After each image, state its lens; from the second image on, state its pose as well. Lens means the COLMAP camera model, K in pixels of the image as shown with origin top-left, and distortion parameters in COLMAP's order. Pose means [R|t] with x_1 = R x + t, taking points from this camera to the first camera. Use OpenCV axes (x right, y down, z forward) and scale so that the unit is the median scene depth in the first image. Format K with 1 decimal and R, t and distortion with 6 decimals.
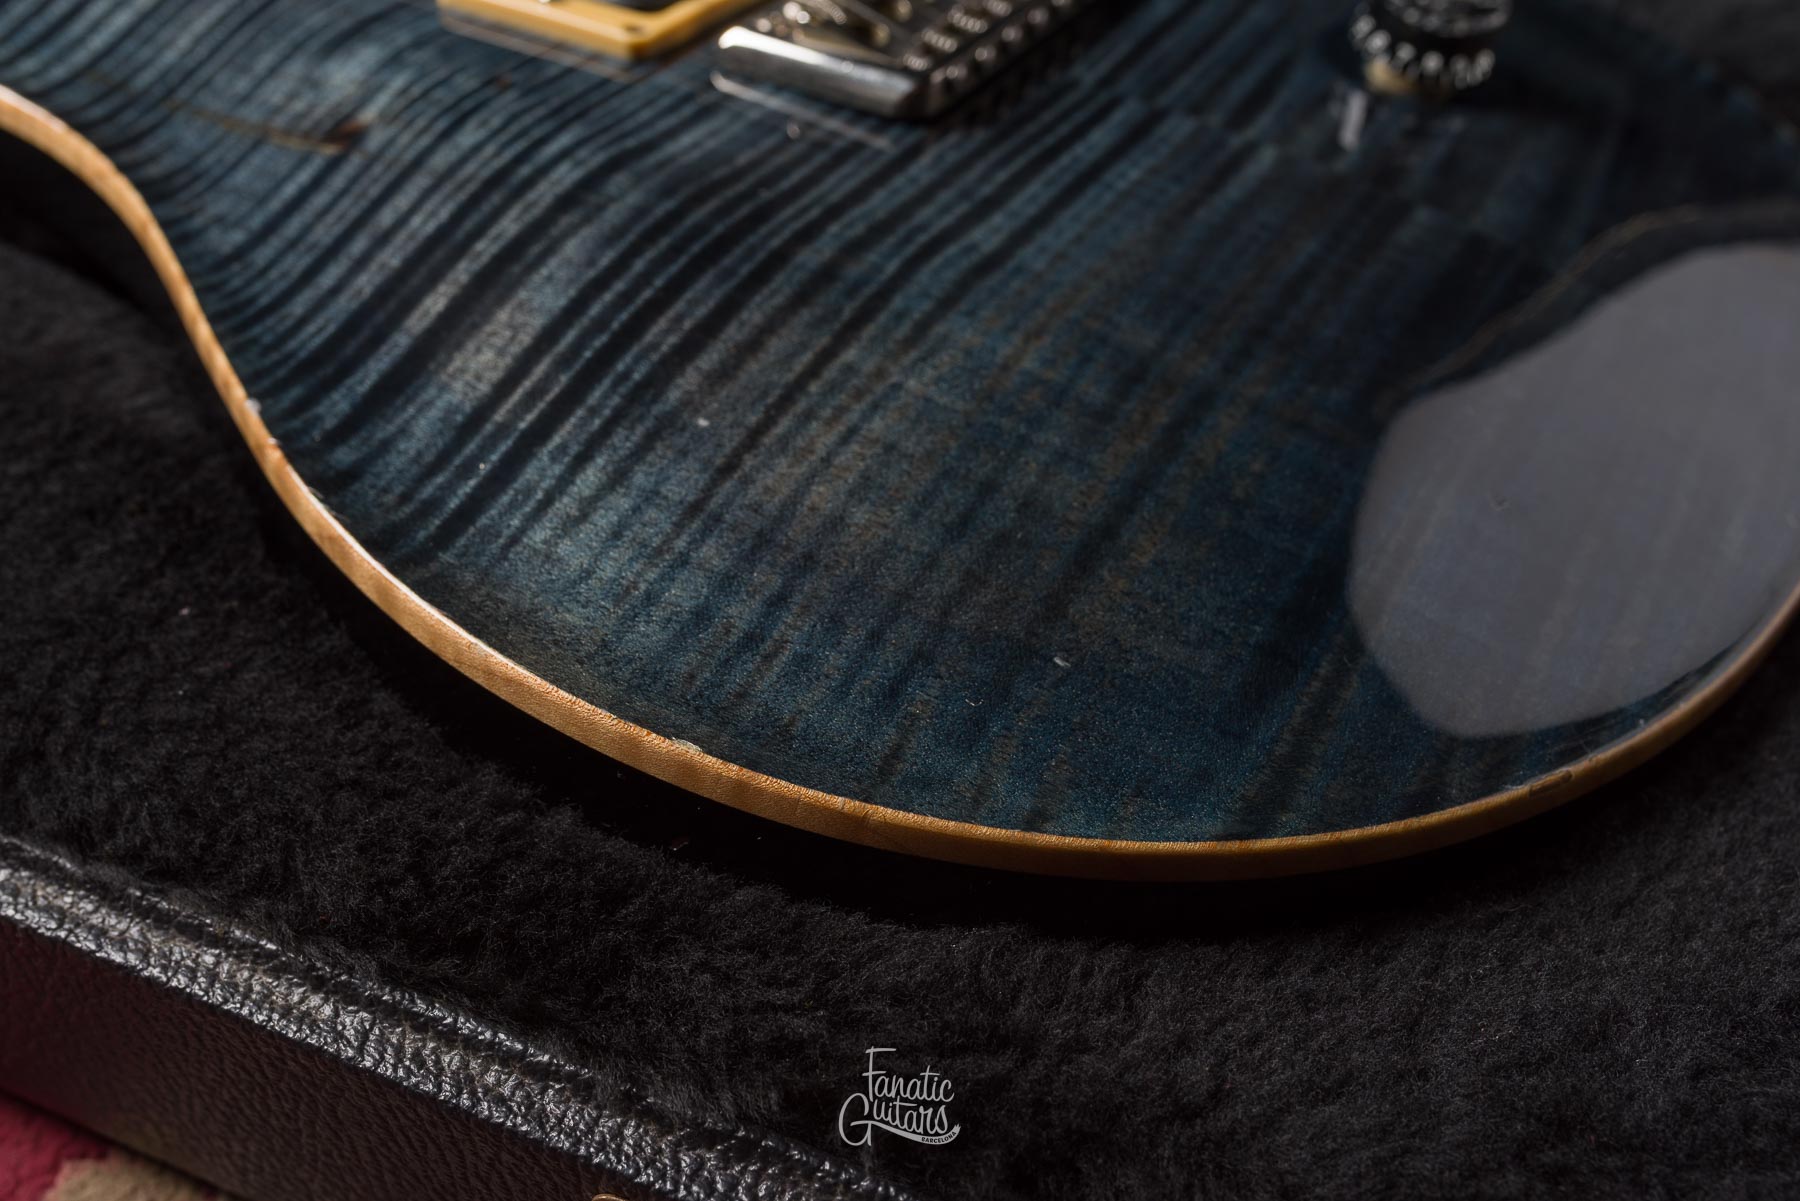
lens RADIAL K [[1856.9, 0, 897.2], [0, 1856.9, 593.2], [0, 0, 1]] dist [-0.002546, 0.007833]
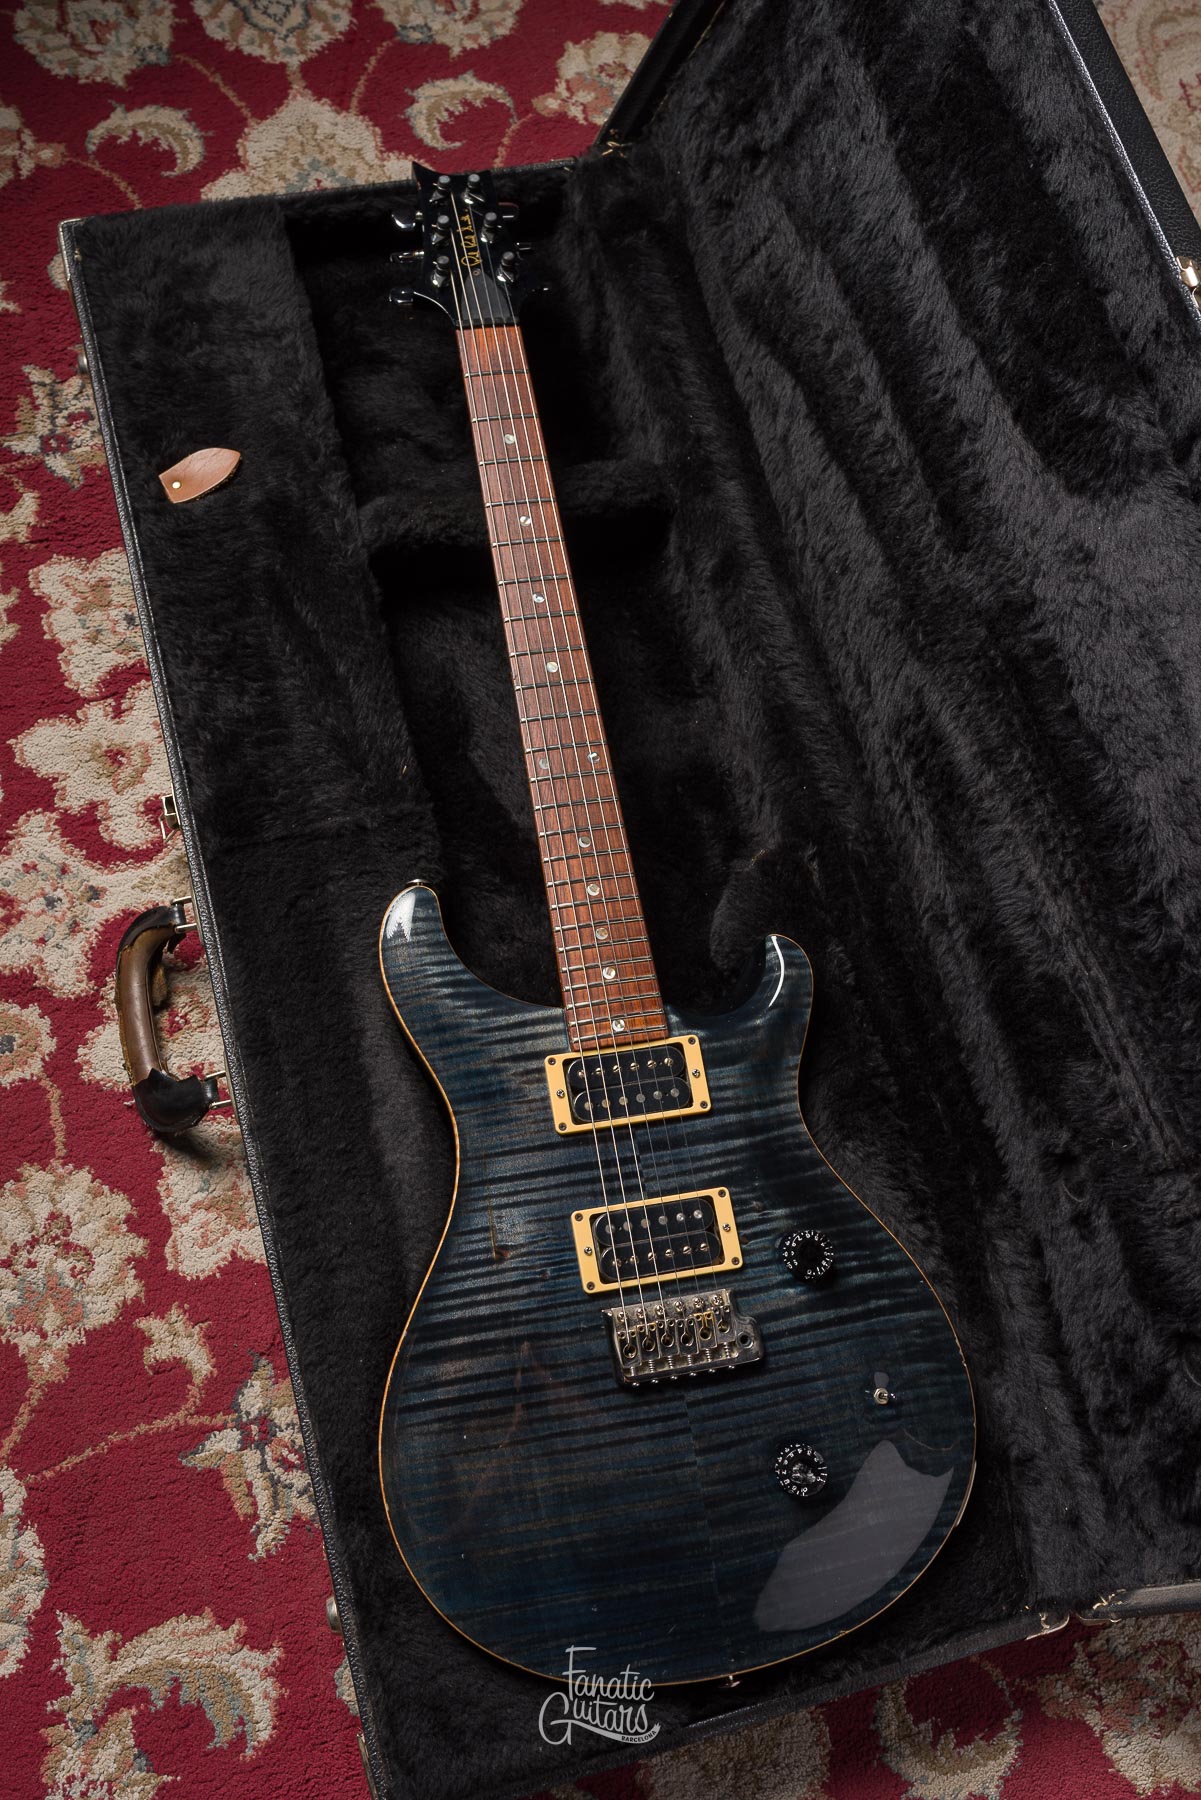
lens RADIAL K [[1709.5, 0, 600.5], [0, 1709.5, 900.0], [0, 0, 1]] dist [-0.003290, -0.018697]
pose [[0.628708, 0.739270, -0.241257, 0.109932], [-0.548241, 0.641397, 0.536695, -2.960586], [0.551505, -0.205158, 0.808550, -1.560892]]
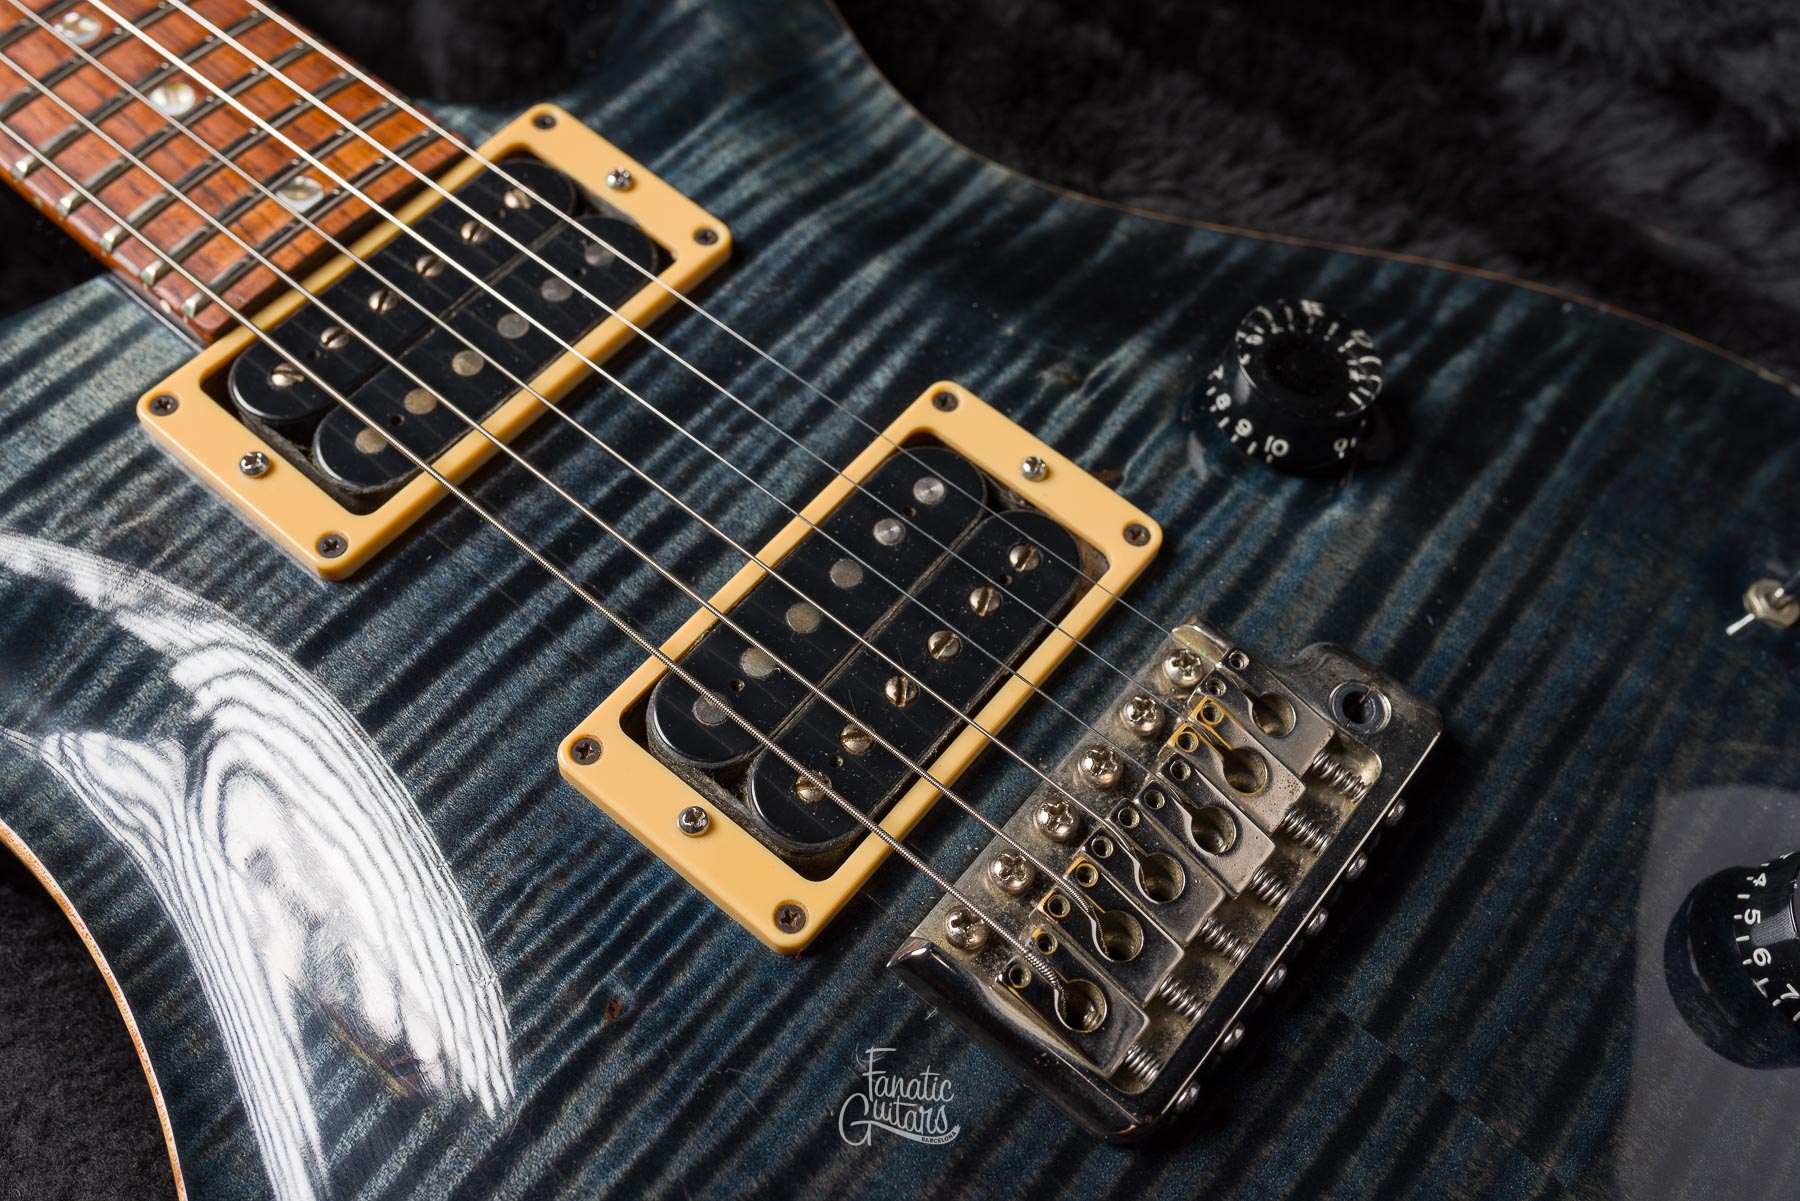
lens RADIAL K [[1835.6, 0, 901.3], [0, 1835.6, 592.5], [0, 0, 1]] dist [-0.001758, 0.001765]
pose [[0.983508, 0.162333, -0.079751, -0.071767], [-0.125751, 0.930667, 0.343578, -0.904680], [0.129996, -0.327883, 0.935732, 0.422145]]
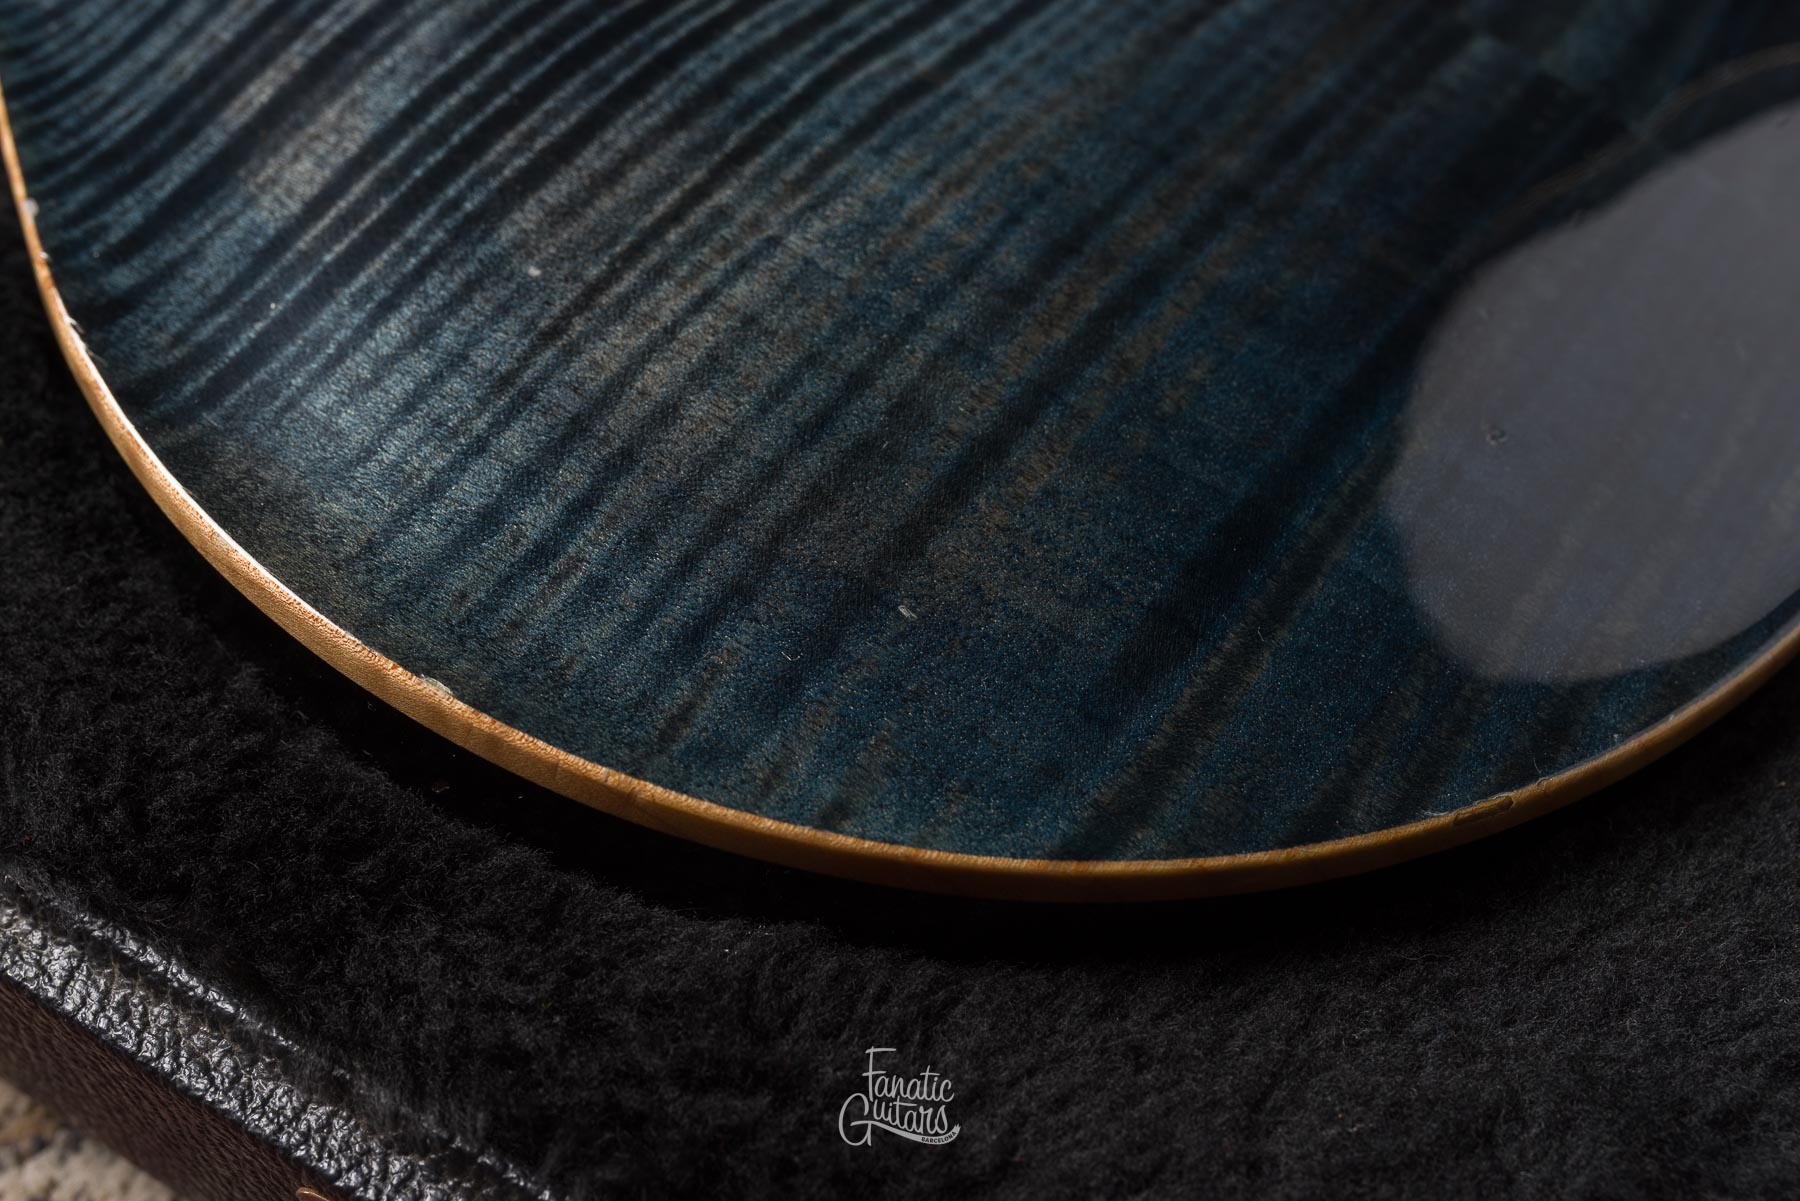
lens RADIAL K [[1879.8, 0, 898.8], [0, 1879.8, 593.0], [0, 0, 1]] dist [-0.002788, 0.005202]
pose [[0.994044, 0.085838, -0.067146, 0.129414], [-0.074739, 0.985363, 0.153213, -0.092105], [0.079315, -0.147282, 0.985909, 0.157024]]
